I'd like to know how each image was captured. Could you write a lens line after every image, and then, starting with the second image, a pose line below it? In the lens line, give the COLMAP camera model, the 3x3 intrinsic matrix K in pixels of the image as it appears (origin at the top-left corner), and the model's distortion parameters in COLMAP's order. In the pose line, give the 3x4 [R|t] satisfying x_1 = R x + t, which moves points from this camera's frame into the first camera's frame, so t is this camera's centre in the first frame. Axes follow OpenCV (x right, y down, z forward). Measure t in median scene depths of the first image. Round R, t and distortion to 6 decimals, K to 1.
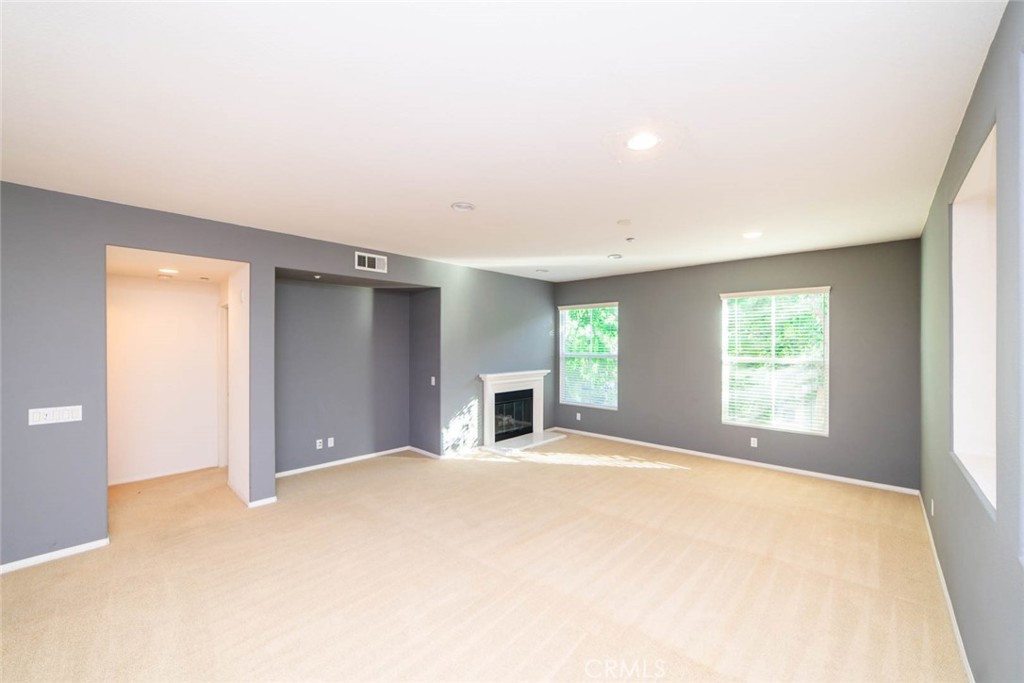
lens RADIAL K [[399.2, 0, 514.7], [0, 399.2, 345.8], [0, 0, 1]] dist [-0.017494, 0.003111]
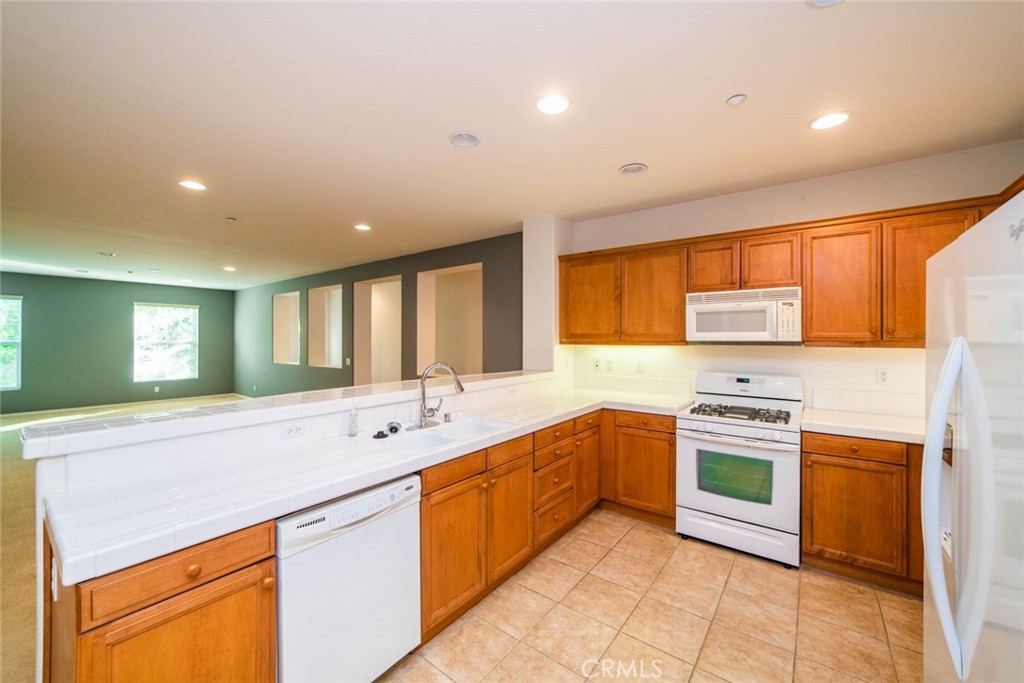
lens RADIAL K [[399.2, 0, 519.7], [0, 399.2, 336.4], [0, 0, 1]] dist [-0.017494, 0.003111]
pose [[-0.120970, 0.006132, 0.992637, -1.262221], [0.000893, 0.999981, -0.006069, 0.019731], [-0.992656, 0.000153, -0.120974, -0.367055]]
